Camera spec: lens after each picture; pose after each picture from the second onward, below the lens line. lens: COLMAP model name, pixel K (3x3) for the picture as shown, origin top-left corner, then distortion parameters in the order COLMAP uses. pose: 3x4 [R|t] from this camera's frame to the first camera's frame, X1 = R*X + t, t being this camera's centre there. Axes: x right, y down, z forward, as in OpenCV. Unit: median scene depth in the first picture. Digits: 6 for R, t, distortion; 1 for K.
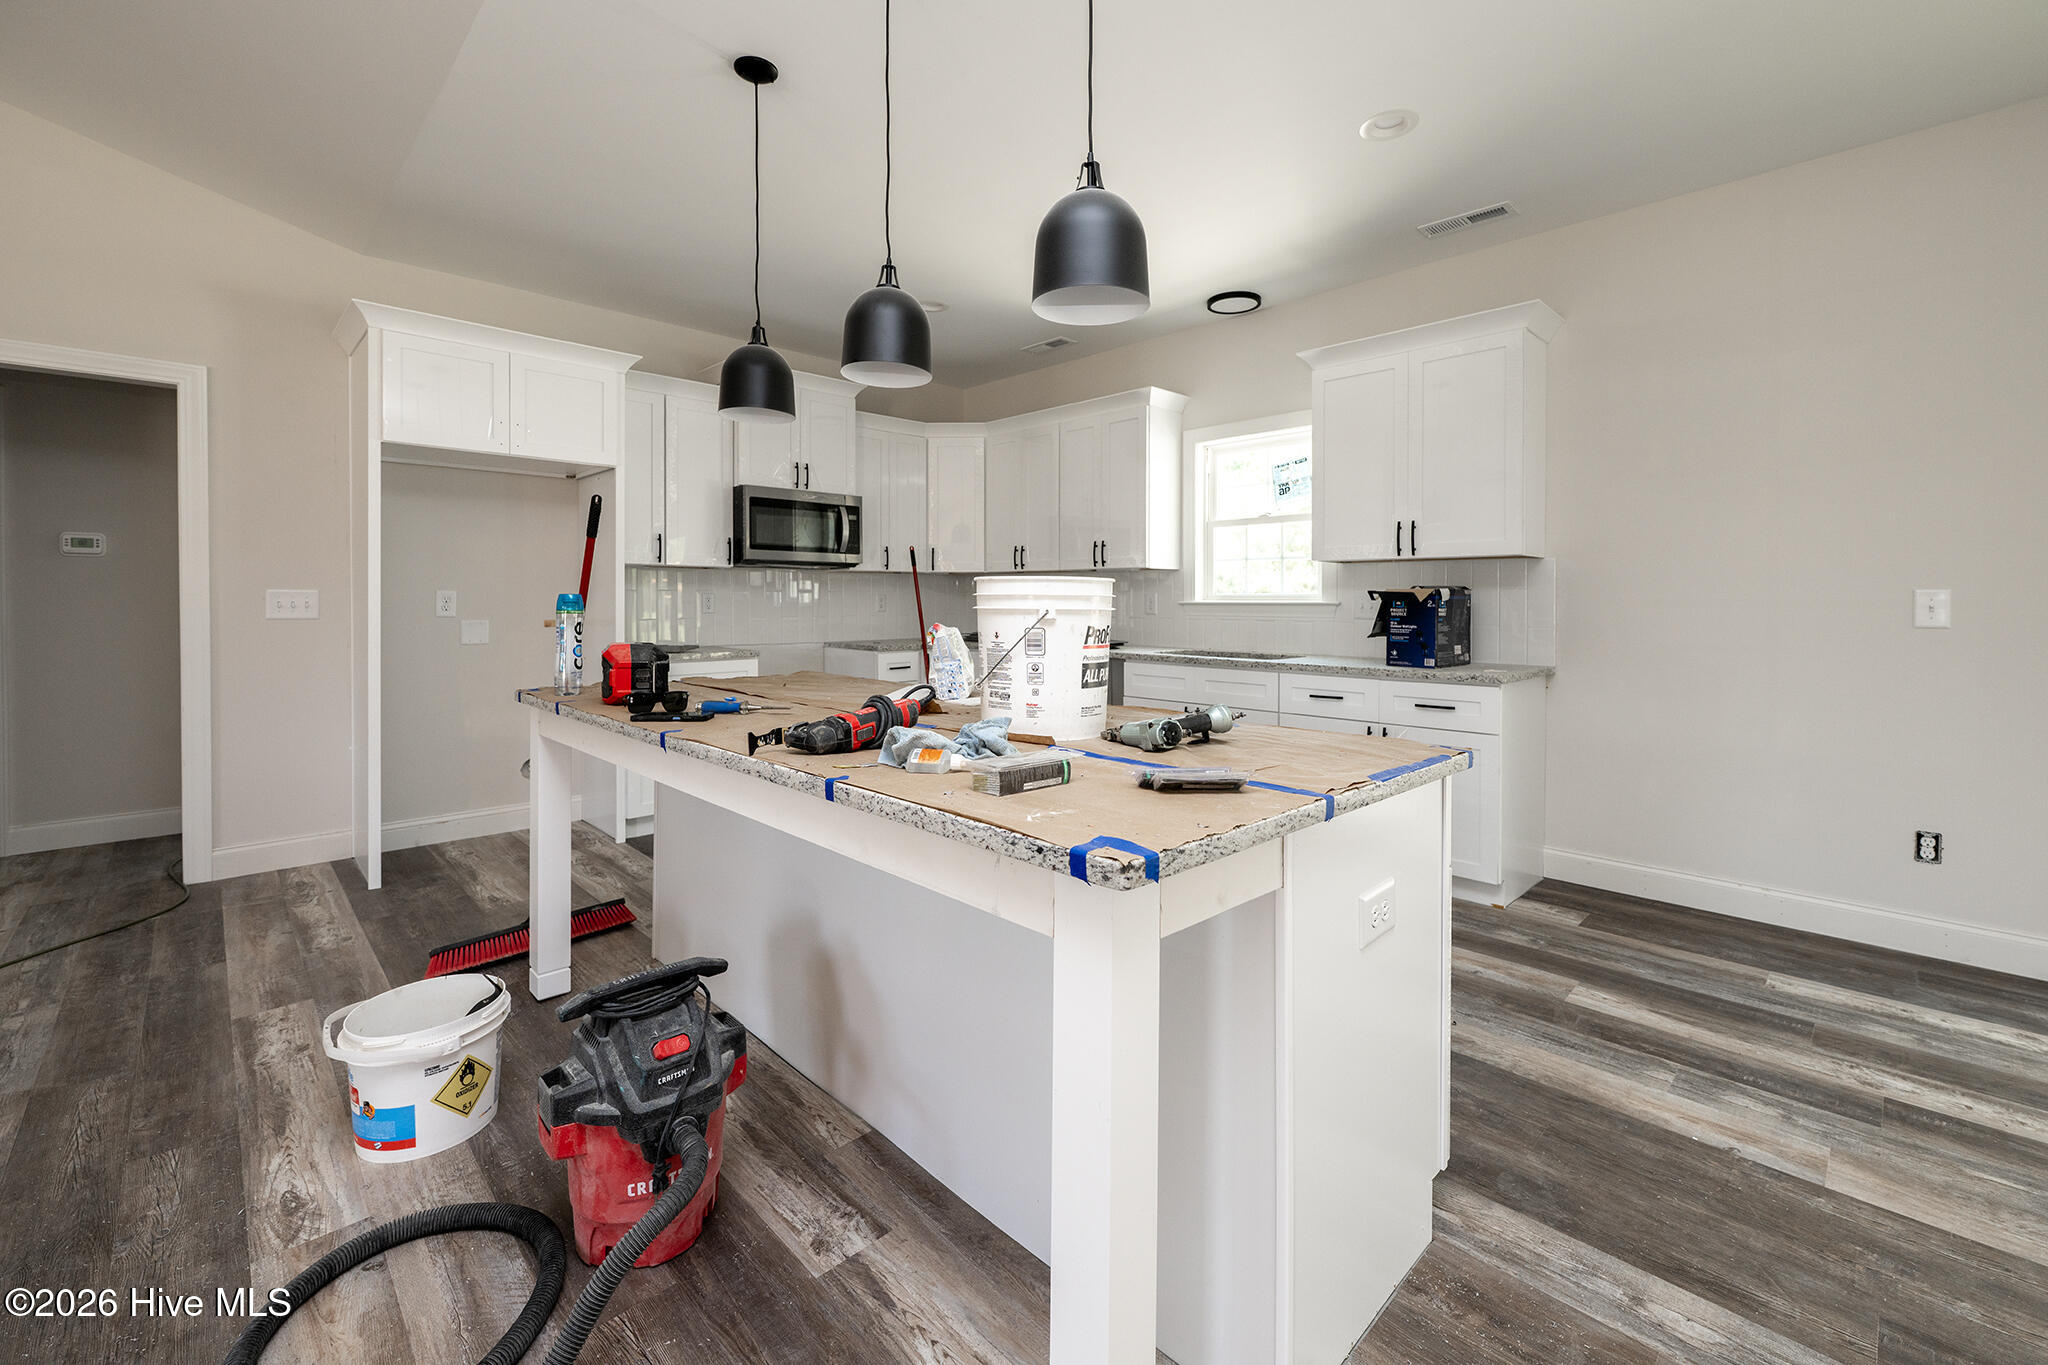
lens RADIAL K [[858.6, 0, 1027.8], [0, 858.6, 603.8], [0, 0, 1]] dist [-0.000518, -0.000194]
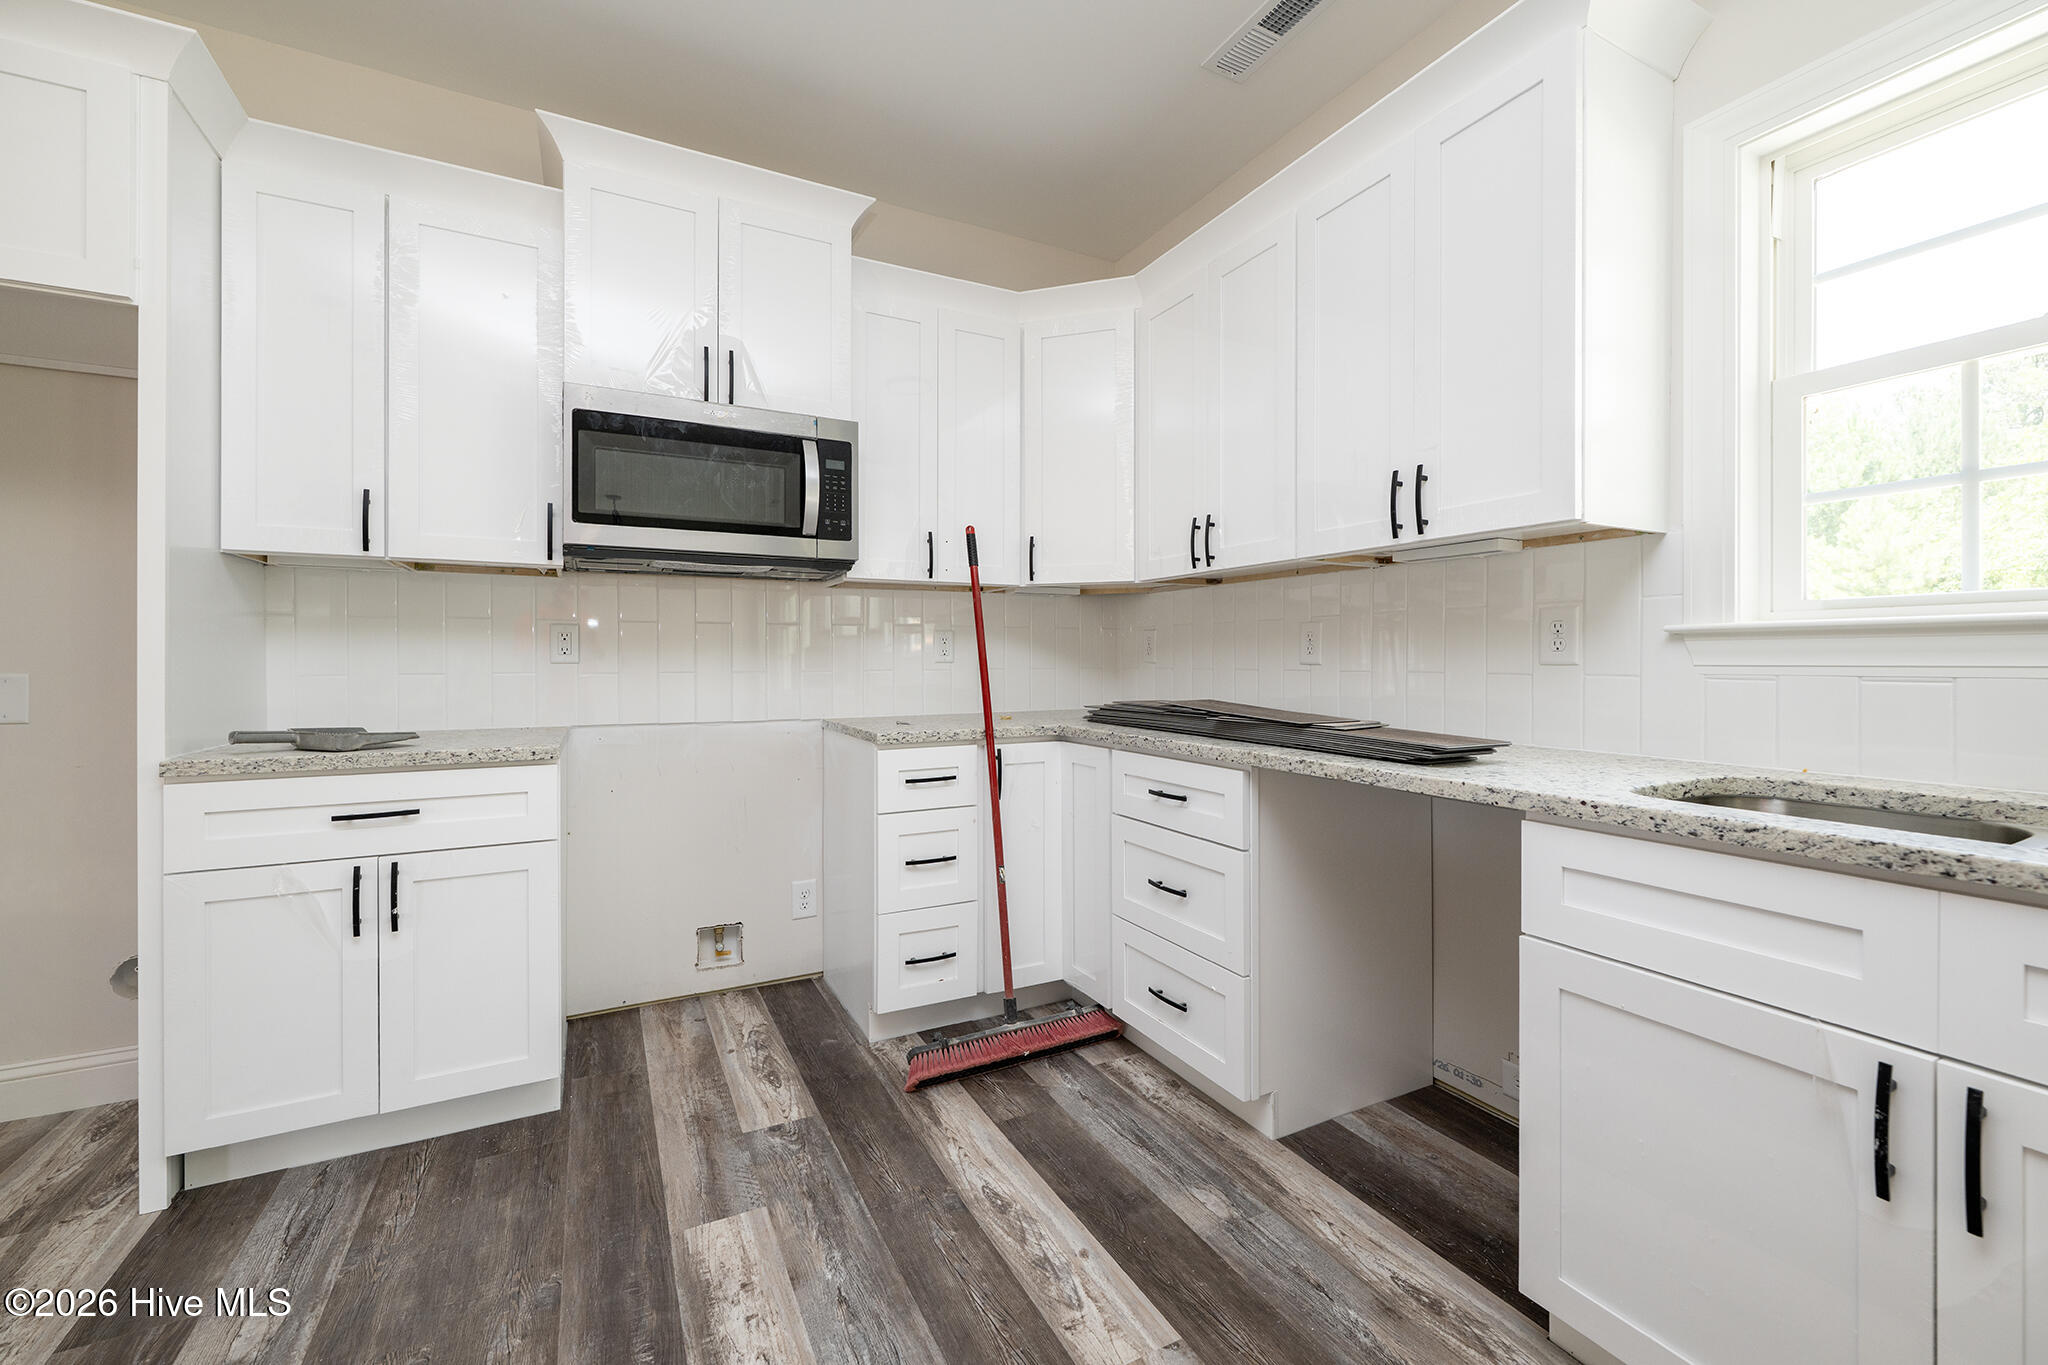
lens RADIAL K [[809.9, 0, 1026.2], [0, 809.9, 663.5], [0, 0, 1]] dist [-0.000871, -0.000159]
pose [[0.962102, -0.002871, -0.272673, 0.020761], [0.002376, 0.999995, -0.002148, 0.013009], [0.272678, 0.001418, 0.962104, 0.668723]]
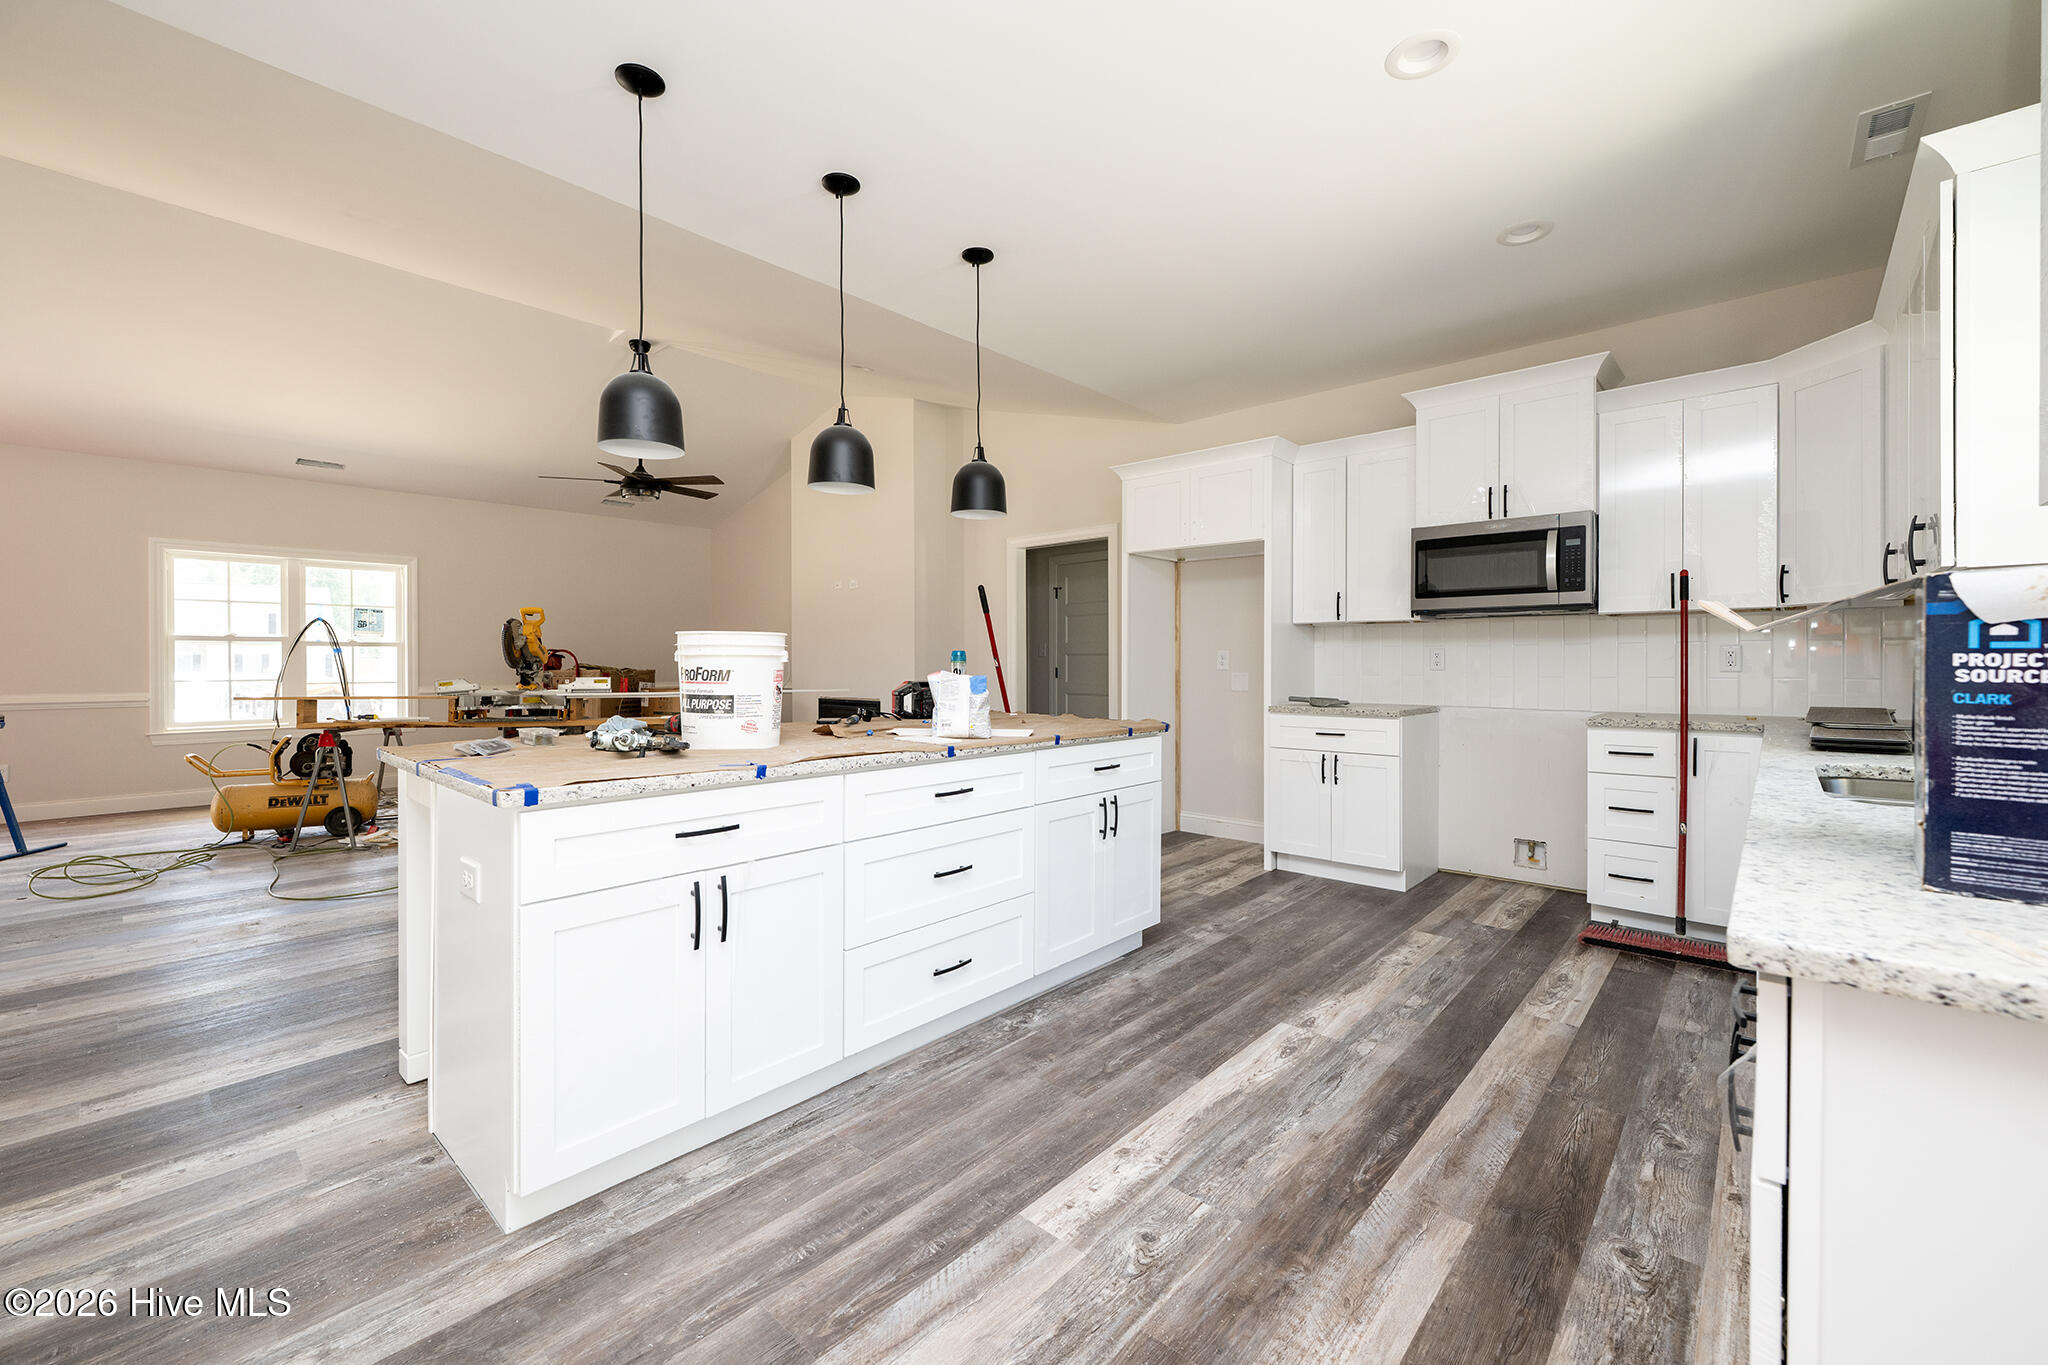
lens RADIAL K [[826.8, 0, 1012.3], [0, 826.8, 663.0], [0, 0, 1]] dist [0.001664, -0.000030]
pose [[0.054502, -0.002579, -0.998510, 0.533999], [-0.005297, 0.999982, -0.002872, 0.008212], [0.998500, 0.005445, 0.054487, 0.544015]]
